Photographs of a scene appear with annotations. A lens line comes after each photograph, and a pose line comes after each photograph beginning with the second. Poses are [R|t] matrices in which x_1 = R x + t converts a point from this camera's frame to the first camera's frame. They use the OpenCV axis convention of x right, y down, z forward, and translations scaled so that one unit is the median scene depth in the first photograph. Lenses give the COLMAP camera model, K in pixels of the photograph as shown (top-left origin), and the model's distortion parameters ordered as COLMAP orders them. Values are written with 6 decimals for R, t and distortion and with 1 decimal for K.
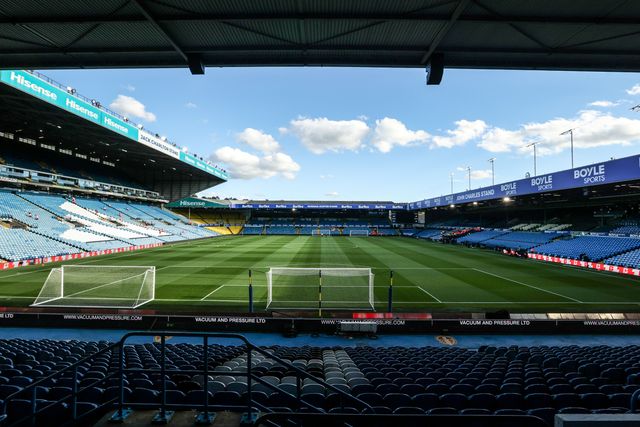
lens RADIAL K [[307.1, 0, 320.8], [0, 307.1, 213.2], [0, 0, 1]] dist [0.002098, -0.000415]
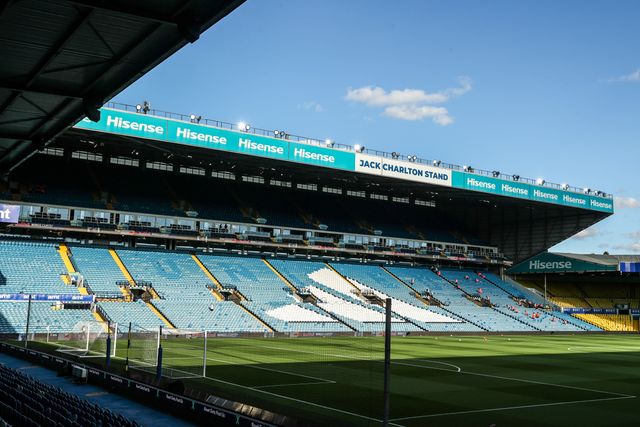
lens RADIAL K [[710.7, 0, 317.6], [0, 710.7, 213.7], [0, 0, 1]] dist [0.009066, 0.000000]
pose [[0.575150, -0.094986, -0.812515, 0.302966], [0.003713, 0.993529, -0.113518, 0.014870], [0.818040, 0.062273, 0.571780, 0.038695]]
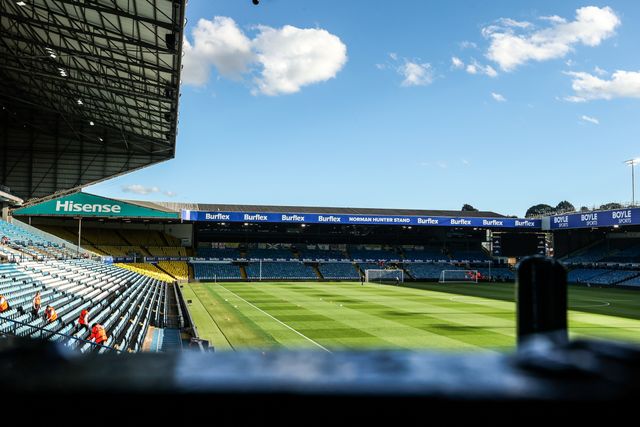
lens RADIAL K [[710.7, 0, 320.0], [0, 710.7, 214.4], [0, 0, 1]] dist [0.009066, 0.000000]
pose [[0.951115, 0.018879, 0.308259, -0.414952], [-0.011615, 0.999610, -0.025382, -0.001559], [-0.308618, 0.020561, 0.950964, -0.008387]]
